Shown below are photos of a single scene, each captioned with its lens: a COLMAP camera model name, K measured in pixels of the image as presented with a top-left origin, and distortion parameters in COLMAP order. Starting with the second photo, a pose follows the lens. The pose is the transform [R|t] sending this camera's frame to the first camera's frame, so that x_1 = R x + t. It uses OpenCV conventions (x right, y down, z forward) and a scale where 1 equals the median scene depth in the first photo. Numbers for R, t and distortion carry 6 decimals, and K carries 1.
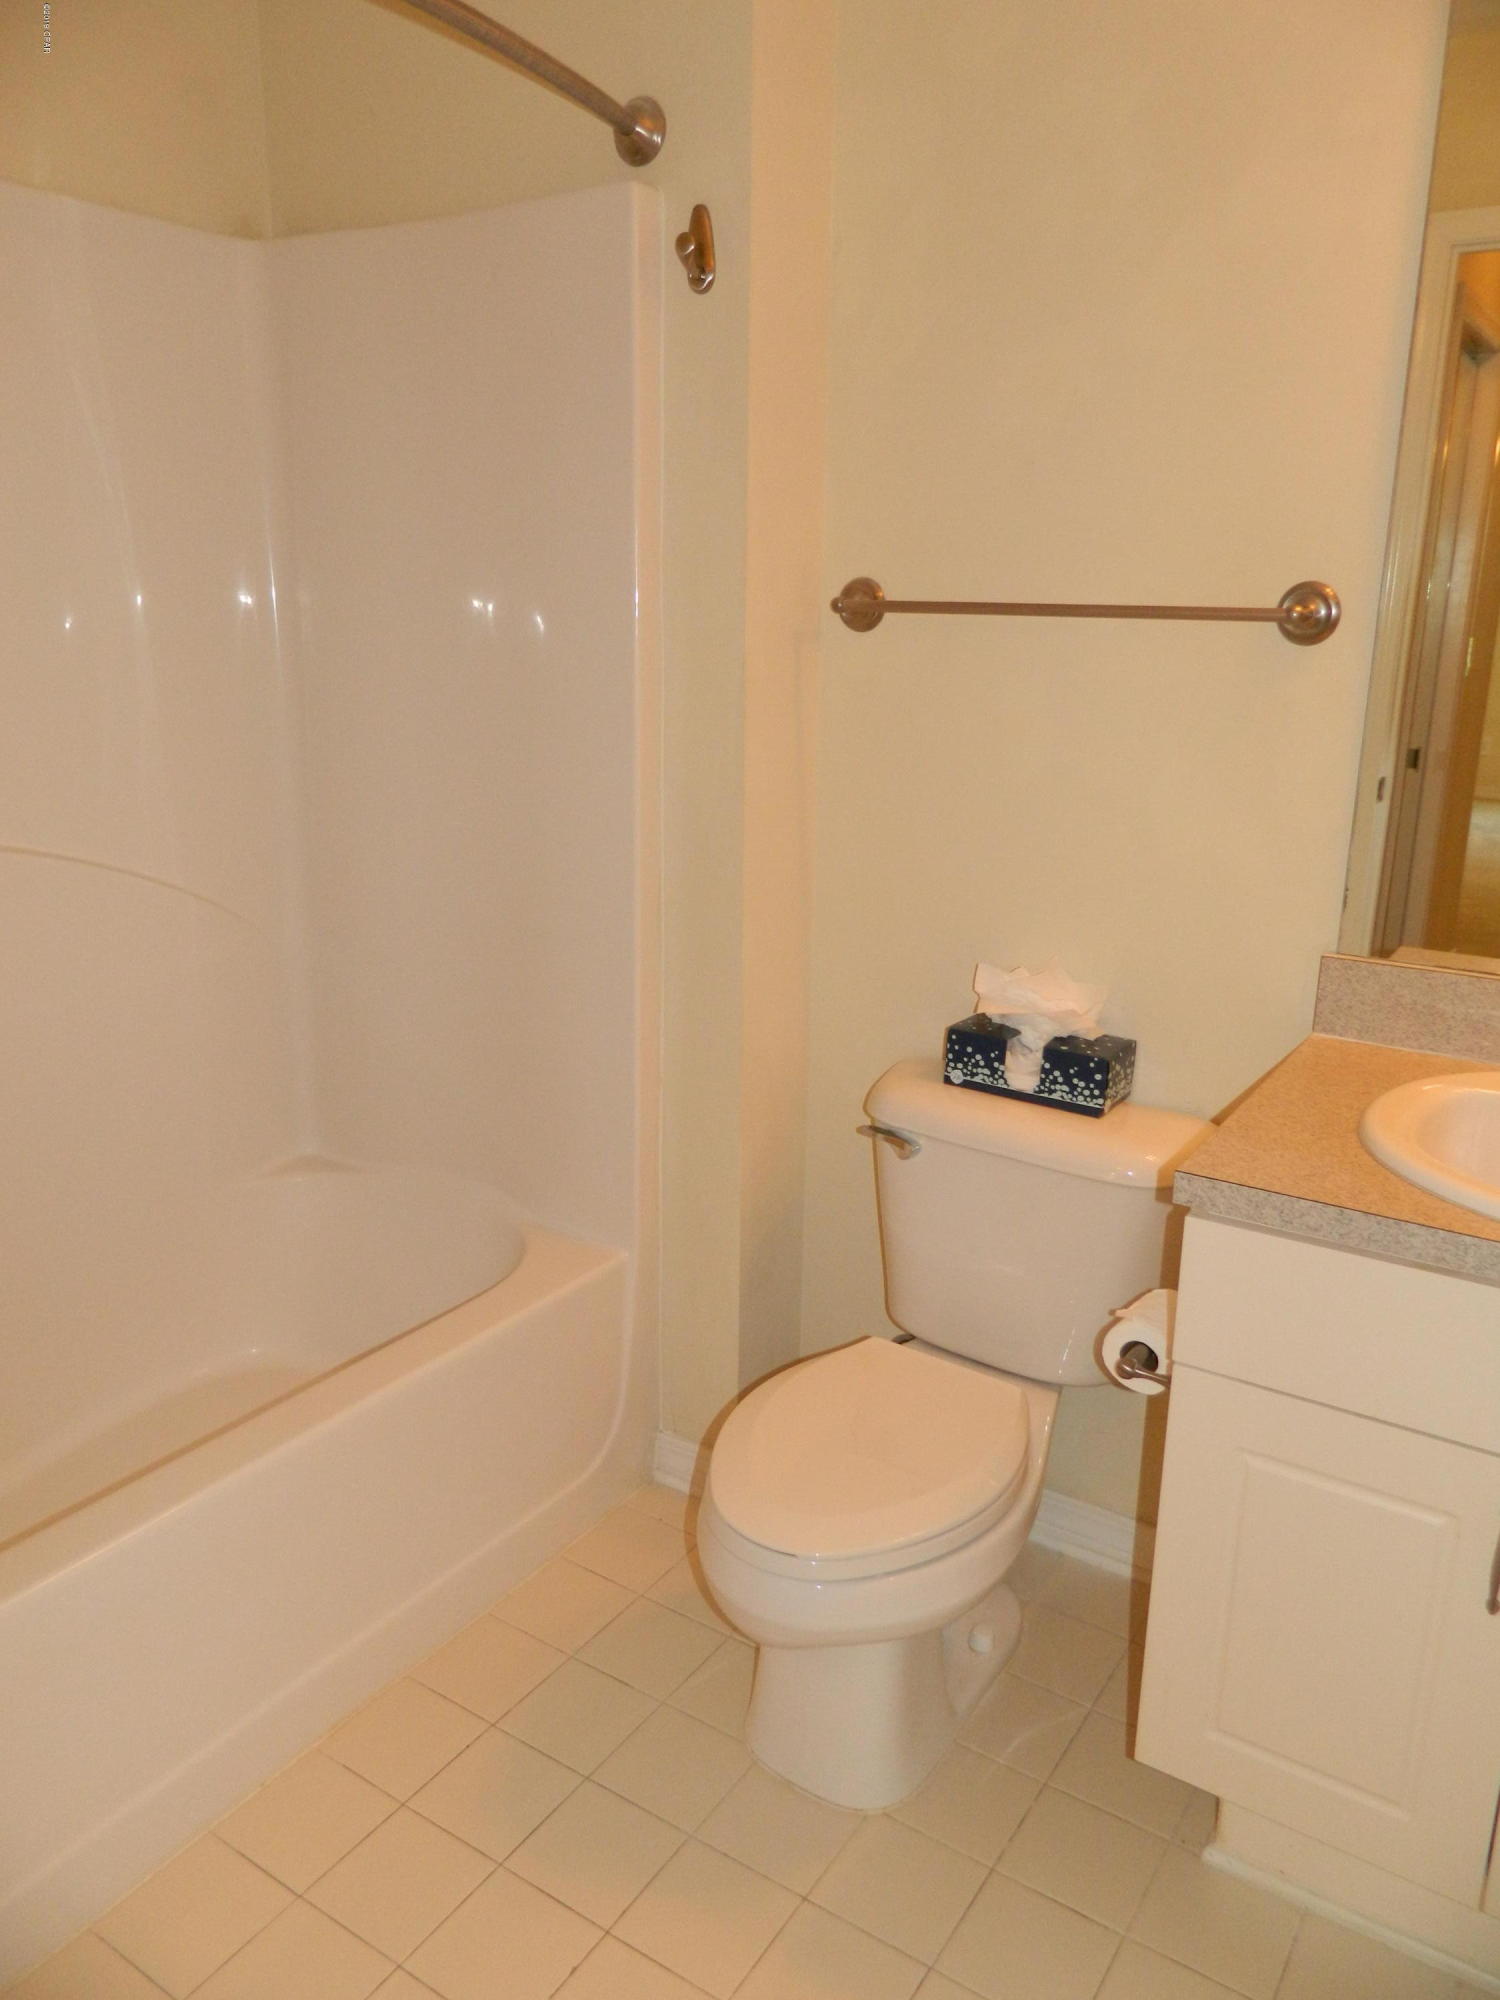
lens RADIAL K [[1502.6, 0, 750.0], [0, 1502.6, 1000.0], [0, 0, 1]] dist [0.008946, -0.002333]
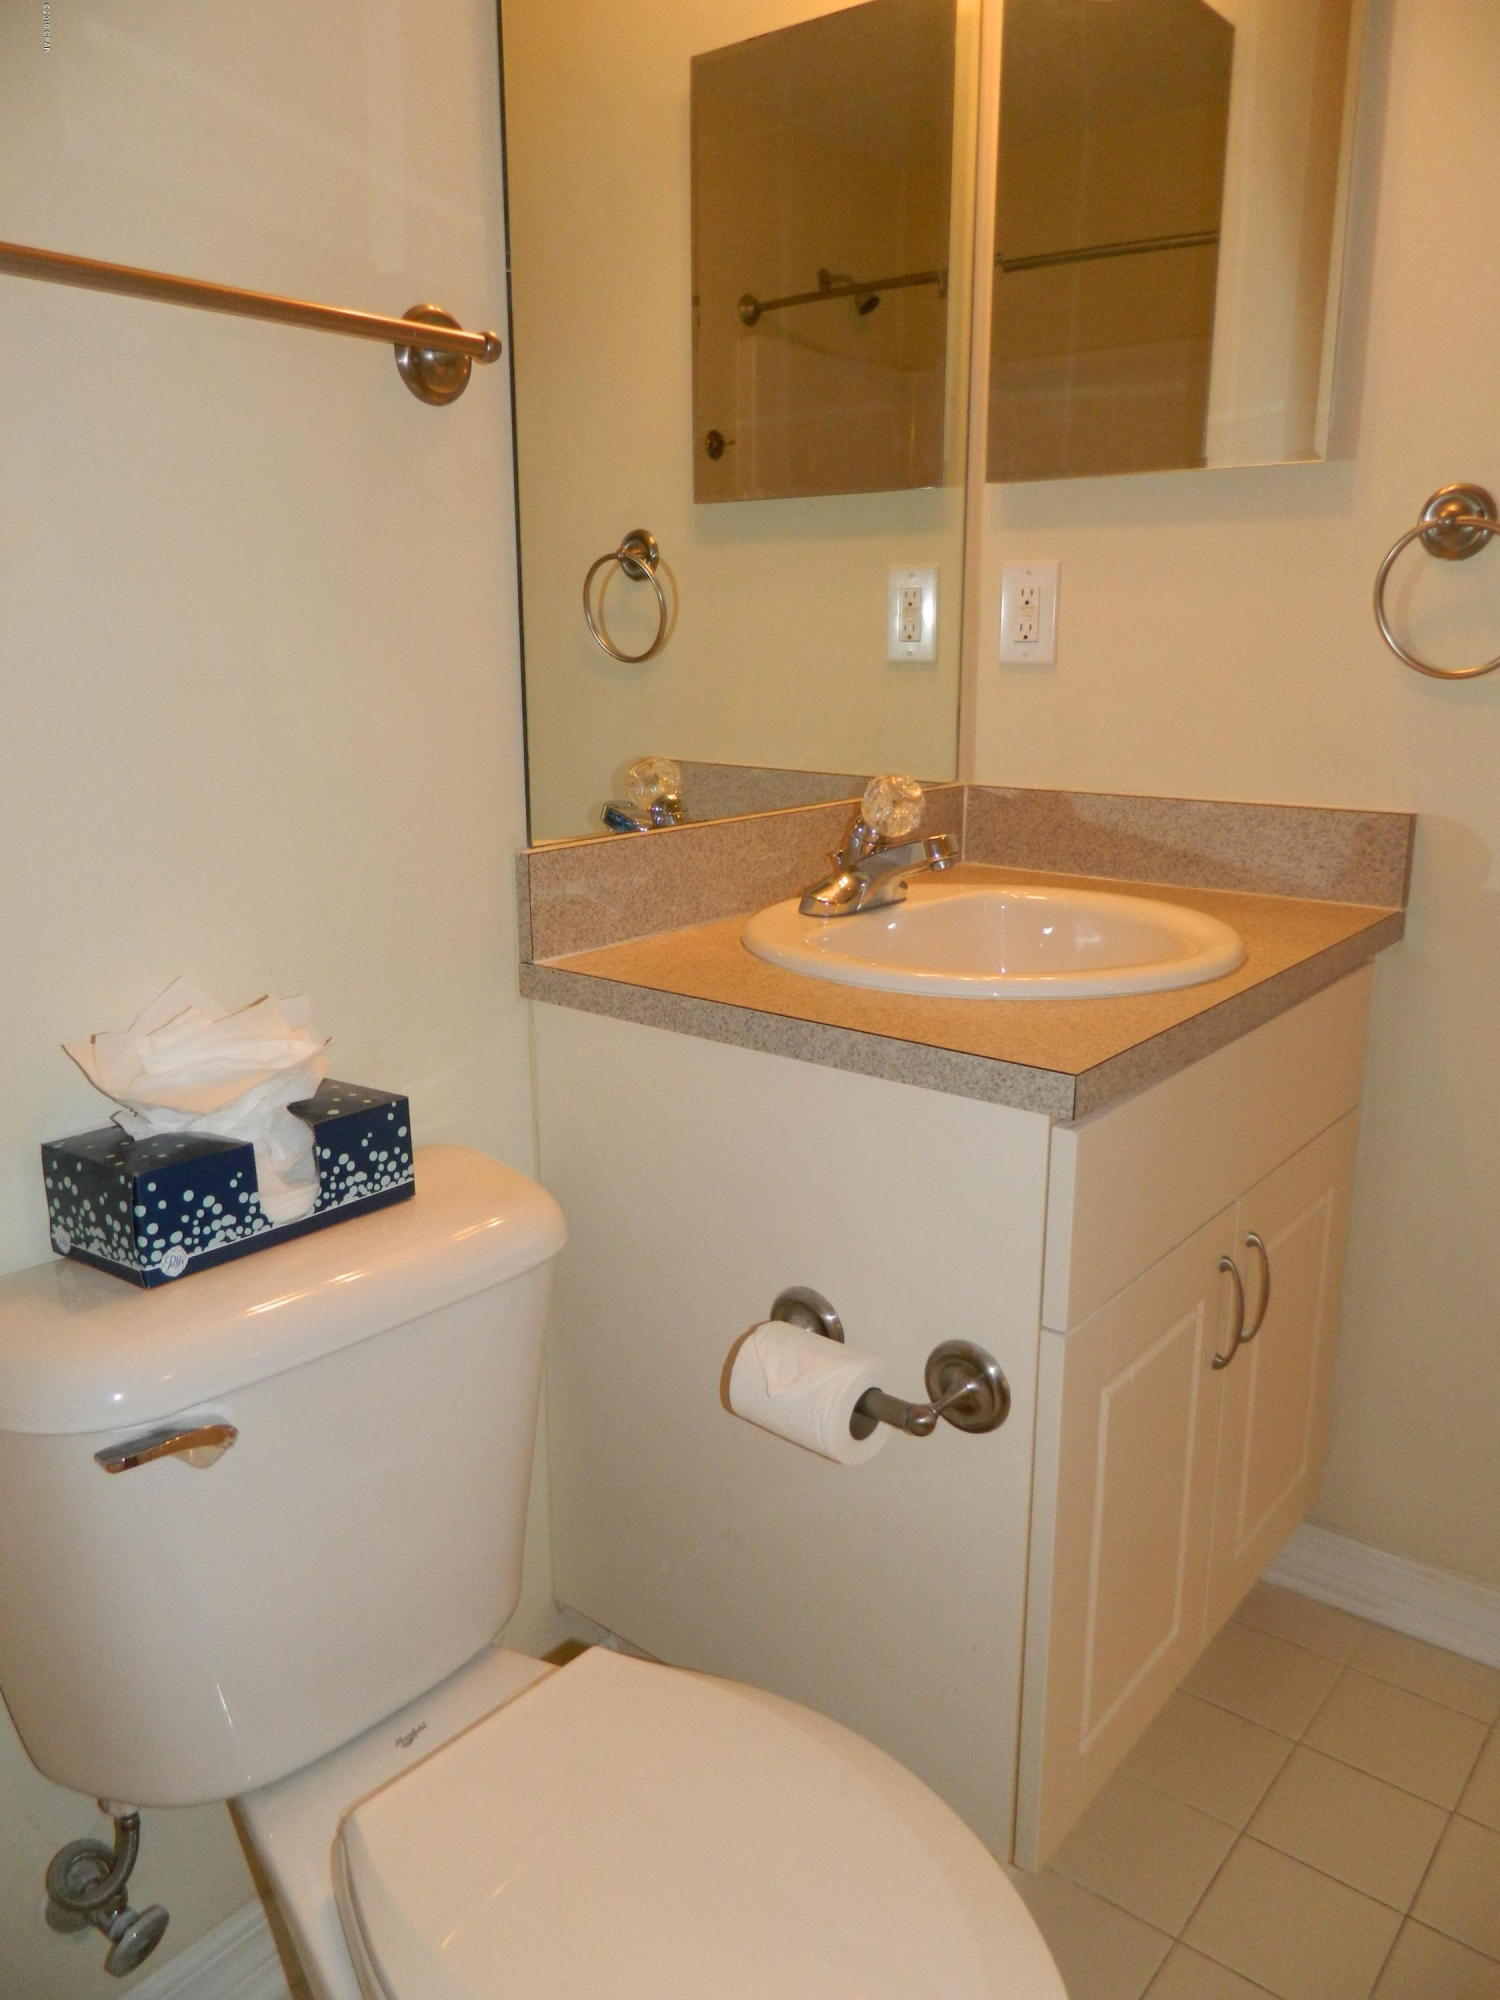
lens RADIAL K [[1502.6, 0, 750.0], [0, 1502.6, 1000.0], [0, 0, 1]] dist [0.008946, -0.002333]
pose [[0.063141, -0.255943, 0.964628, -0.306178], [0.247132, 0.940463, 0.233355, -0.098569], [-0.966922, 0.223656, 0.122634, 0.769243]]
